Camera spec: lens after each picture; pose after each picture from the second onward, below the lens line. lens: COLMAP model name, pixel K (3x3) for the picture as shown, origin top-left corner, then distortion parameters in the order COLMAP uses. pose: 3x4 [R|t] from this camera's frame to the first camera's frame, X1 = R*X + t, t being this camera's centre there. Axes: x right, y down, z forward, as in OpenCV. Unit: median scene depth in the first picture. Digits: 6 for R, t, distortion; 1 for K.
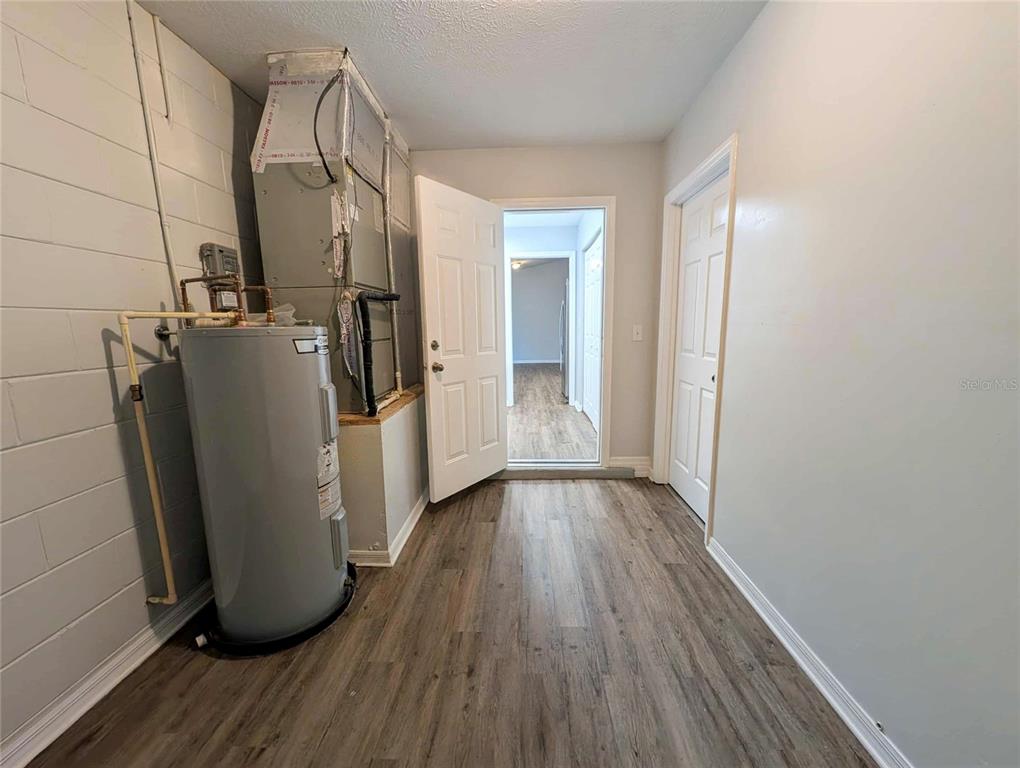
lens RADIAL K [[391.6, 0, 513.9], [0, 391.6, 384.1], [0, 0, 1]] dist [-0.001389, 0.000268]
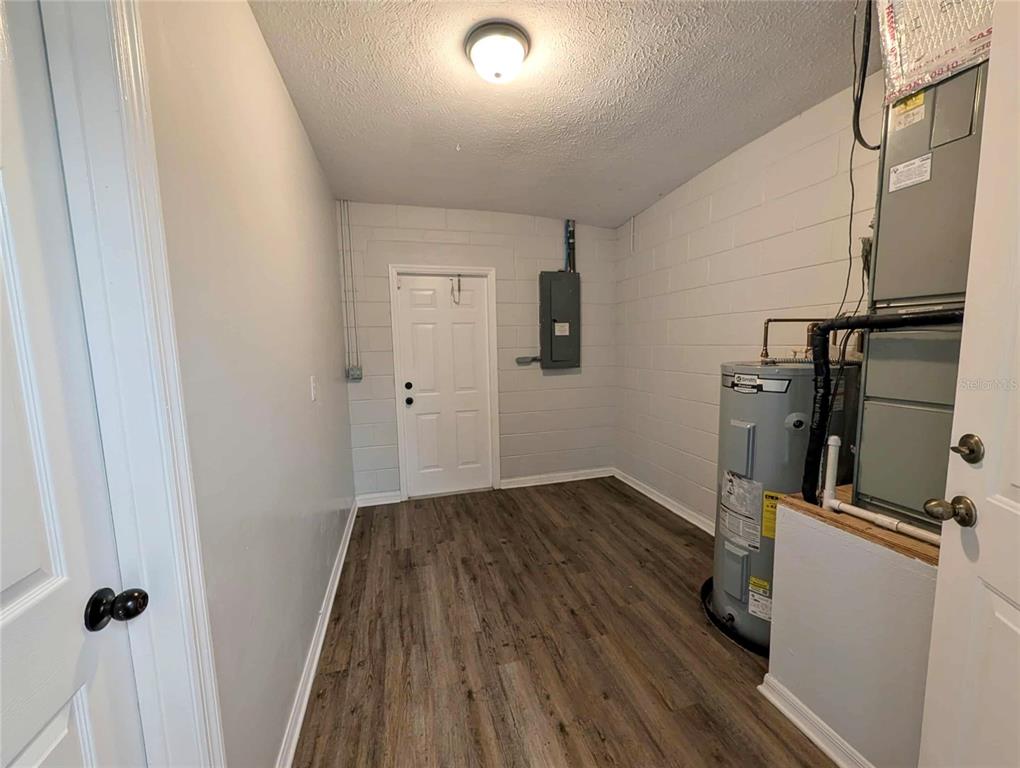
lens RADIAL K [[391.6, 0, 514.1], [0, 391.6, 390.3], [0, 0, 1]] dist [-0.001389, 0.000268]
pose [[-0.949747, 0.074761, -0.303959, 0.434085], [-0.009158, 0.964007, 0.265720, -0.381494], [0.312884, 0.255150, -0.914878, 1.915305]]
